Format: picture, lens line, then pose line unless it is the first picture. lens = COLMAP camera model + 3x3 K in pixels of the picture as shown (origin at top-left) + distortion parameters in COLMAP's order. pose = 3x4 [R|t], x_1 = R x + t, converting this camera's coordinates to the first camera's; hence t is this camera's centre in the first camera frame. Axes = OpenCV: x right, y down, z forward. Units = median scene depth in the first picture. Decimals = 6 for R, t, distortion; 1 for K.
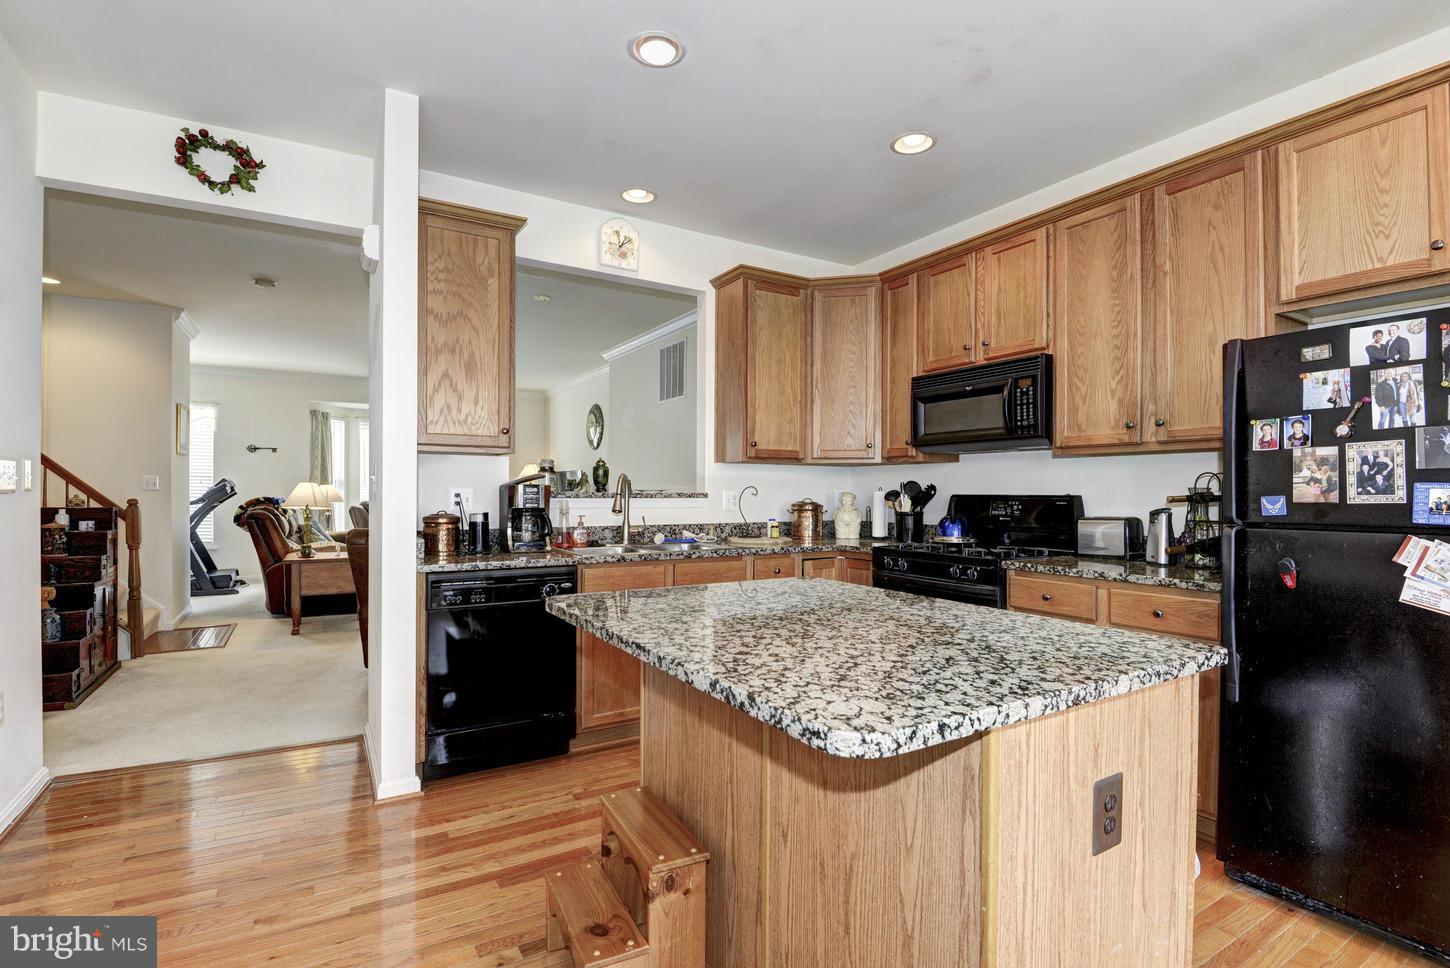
lens RADIAL K [[677.8, 0, 712.1], [0, 677.8, 491.9], [0, 0, 1]] dist [-0.029050, -0.000770]
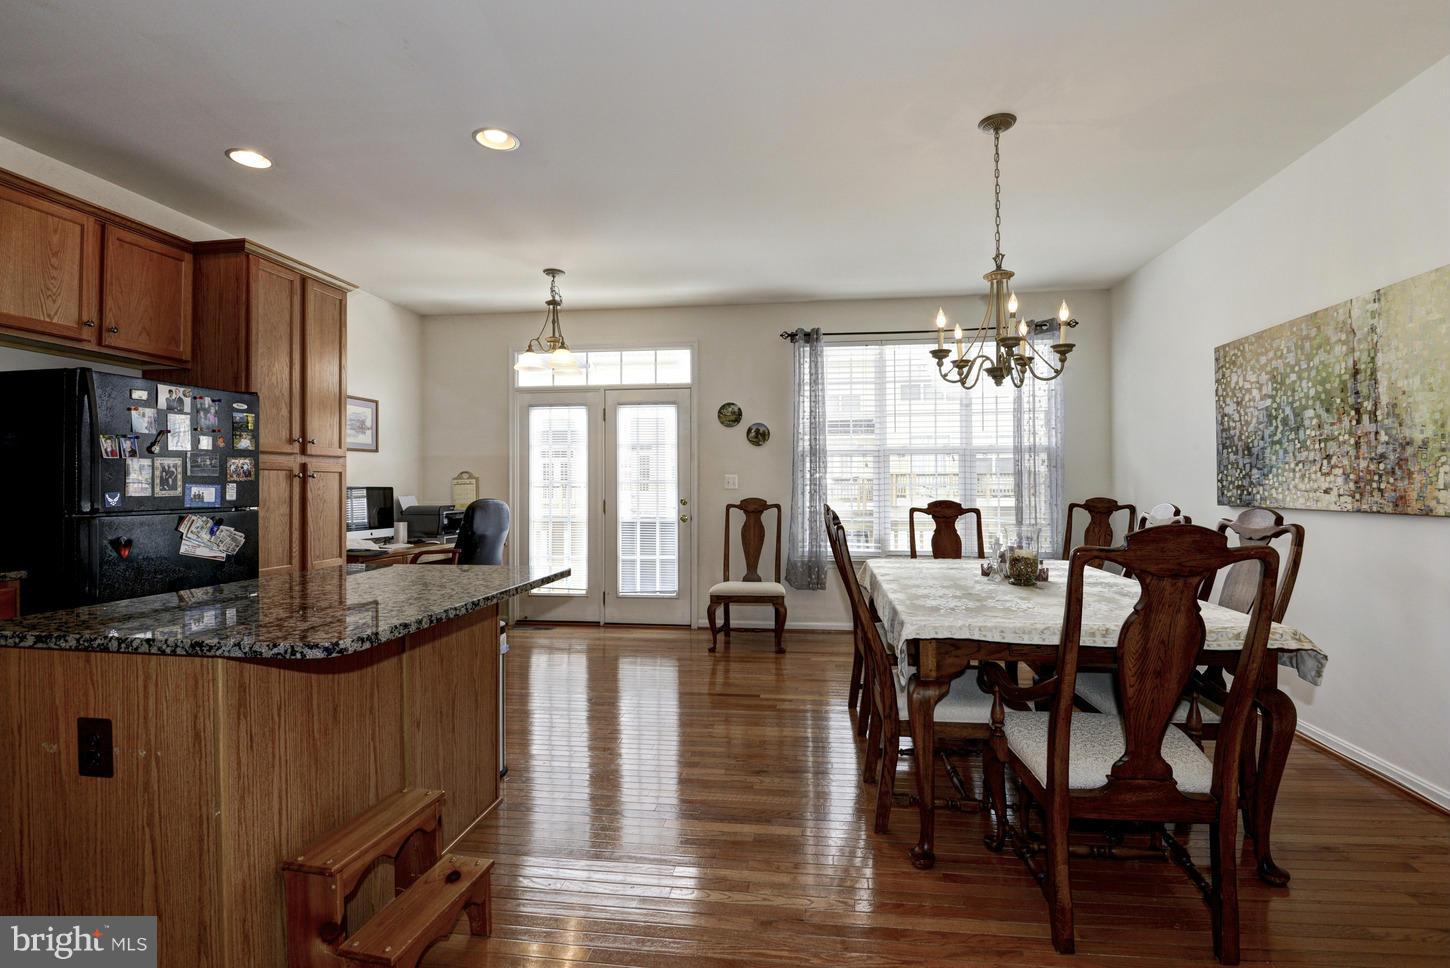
lens RADIAL K [[705.5, 0, 717.1], [0, 705.5, 484.3], [0, 0, 1]] dist [0.002263, 0.000219]
pose [[-0.772640, 0.003777, 0.634833, -0.617906], [0.001448, 0.999990, -0.004187, -0.001187], [-0.634843, -0.002316, -0.772638, 0.800126]]
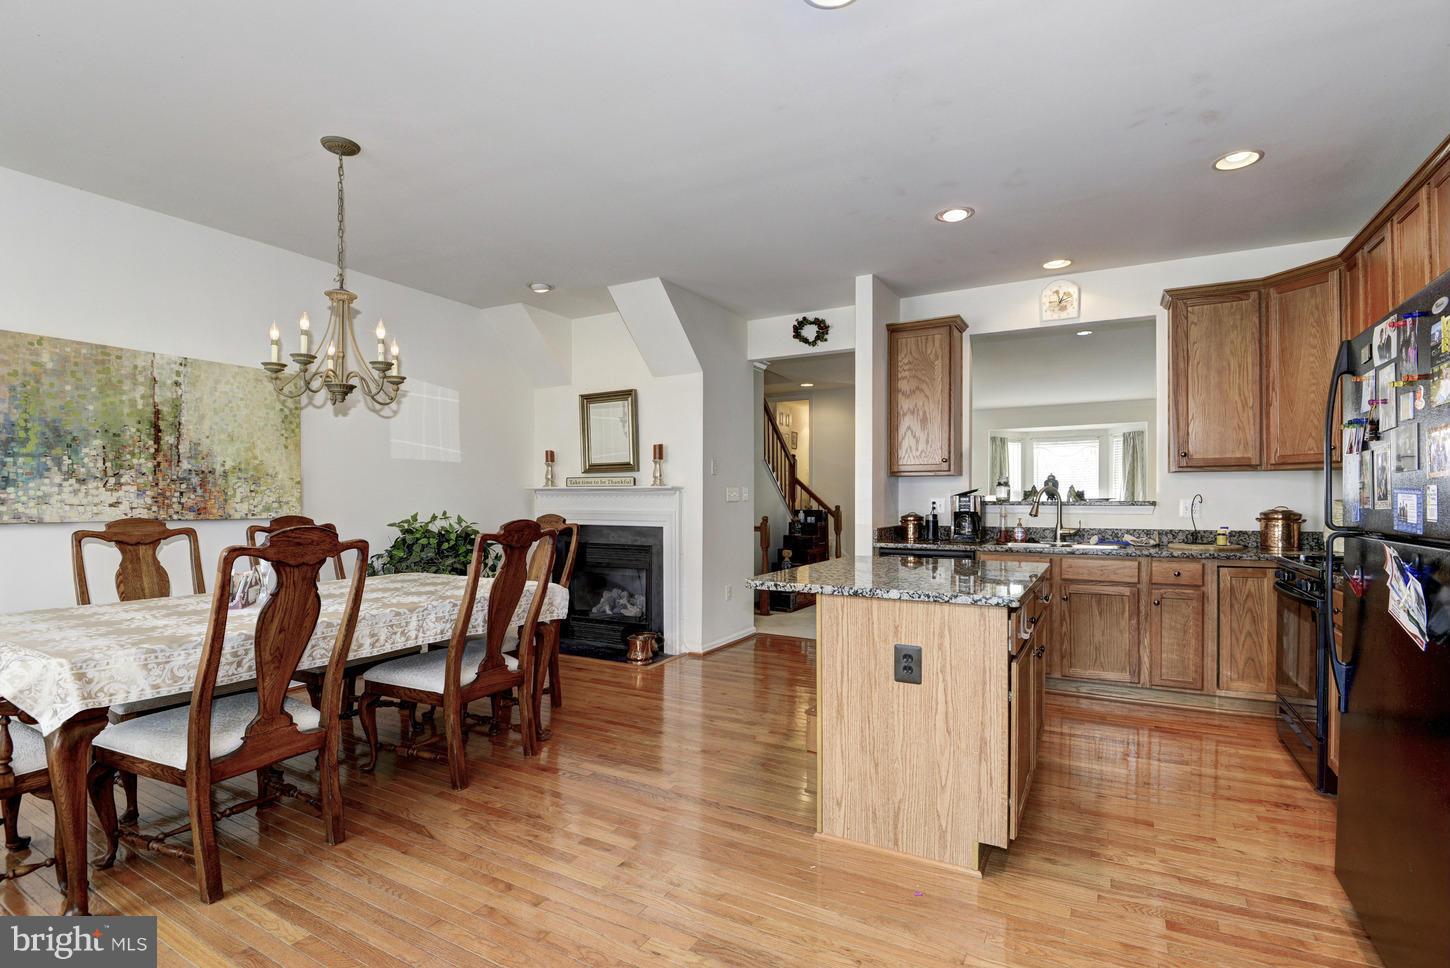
lens RADIAL K [[653.9, 0, 726.4], [0, 653.9, 502.7], [0, 0, 1]] dist [0.000305, -0.014836]
pose [[0.493176, 0.000029, -0.869929, 0.728205], [0.001467, 0.999999, 0.000864, 0.002497], [0.869928, -0.001702, 0.493175, -0.147047]]
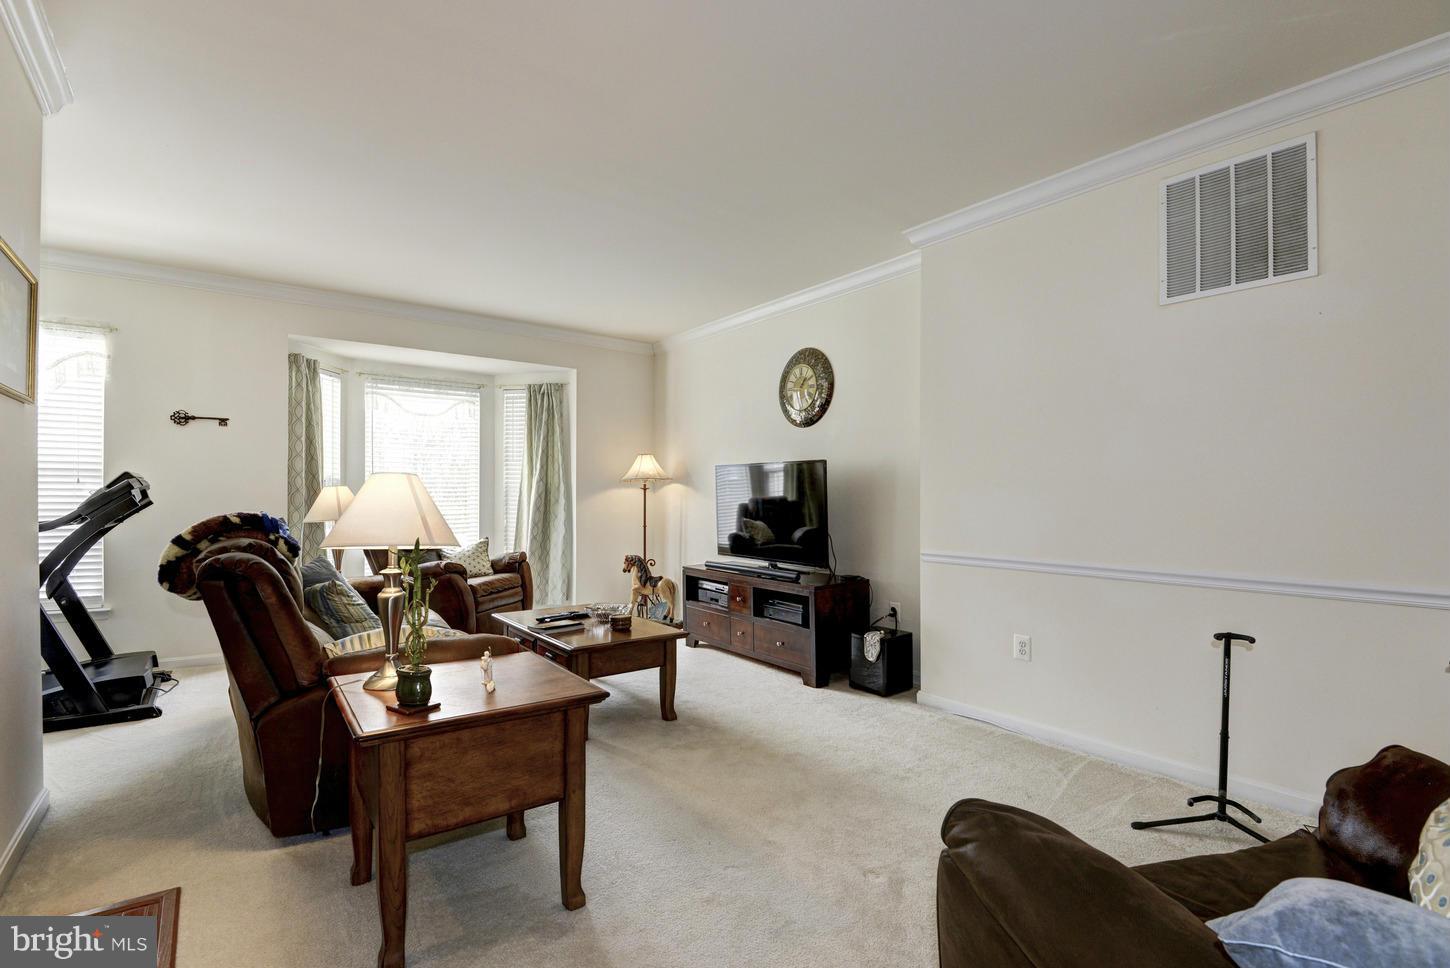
lens RADIAL K [[653.9, 0, 726.4], [0, 653.9, 502.7], [0, 0, 1]] dist [0.000305, -0.014836]
pose [[0.992221, -0.005288, 0.124373, -0.947665], [0.003440, 0.999881, 0.015070, -0.008861], [-0.124438, -0.014525, 0.992121, 1.273409]]
